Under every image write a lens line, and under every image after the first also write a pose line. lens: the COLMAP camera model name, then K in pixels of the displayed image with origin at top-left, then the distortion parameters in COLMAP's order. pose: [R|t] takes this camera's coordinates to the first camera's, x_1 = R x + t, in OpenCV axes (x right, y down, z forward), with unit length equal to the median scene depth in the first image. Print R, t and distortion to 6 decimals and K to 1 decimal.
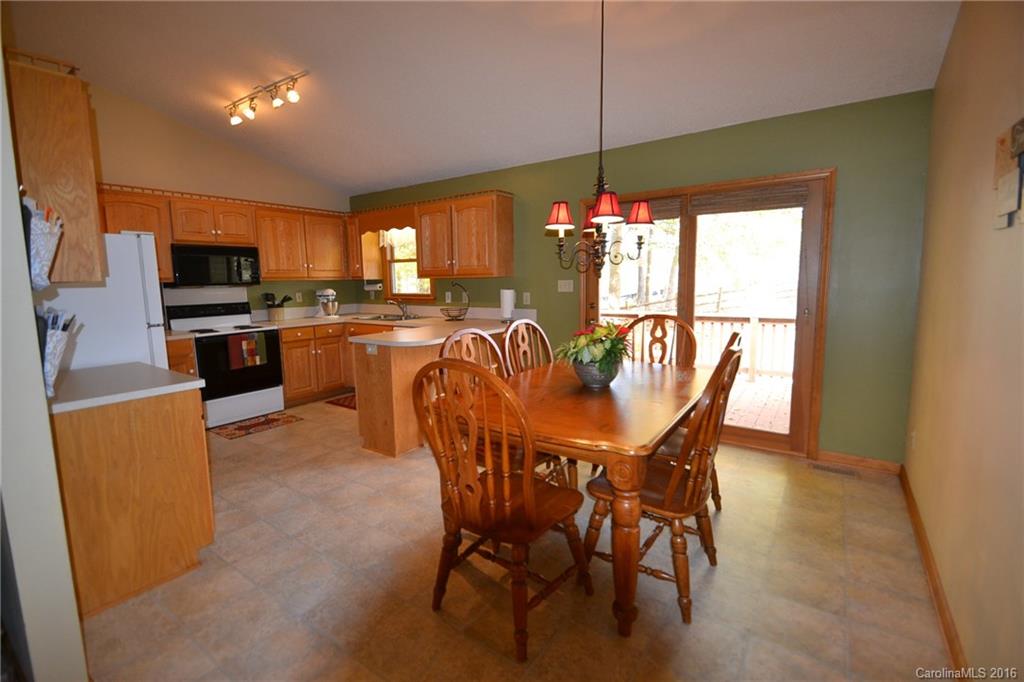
lens RADIAL K [[459.1, 0, 512.0], [0, 459.1, 341.0], [0, 0, 1]] dist [0.000551, 0.000002]
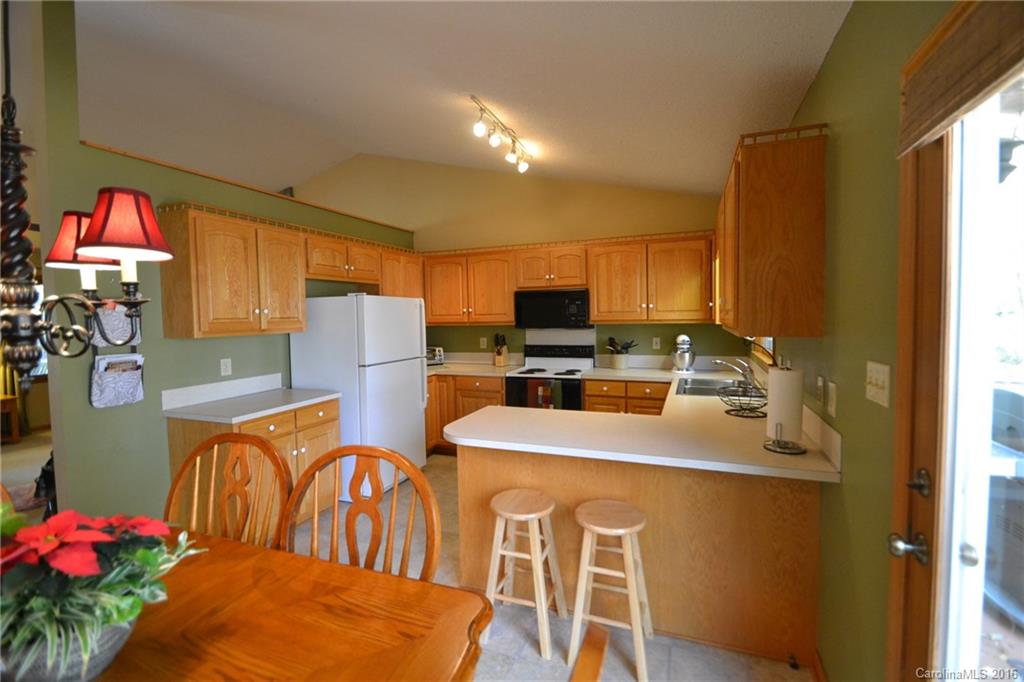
lens RADIAL K [[459.1, 0, 512.0], [0, 459.1, 341.0], [0, 0, 1]] dist [0.000551, 0.000002]
pose [[0.229753, 0.066469, -0.970976, 0.303588], [-0.116401, 0.992381, 0.040391, -0.113895], [0.966263, 0.103743, 0.235740, 0.621507]]
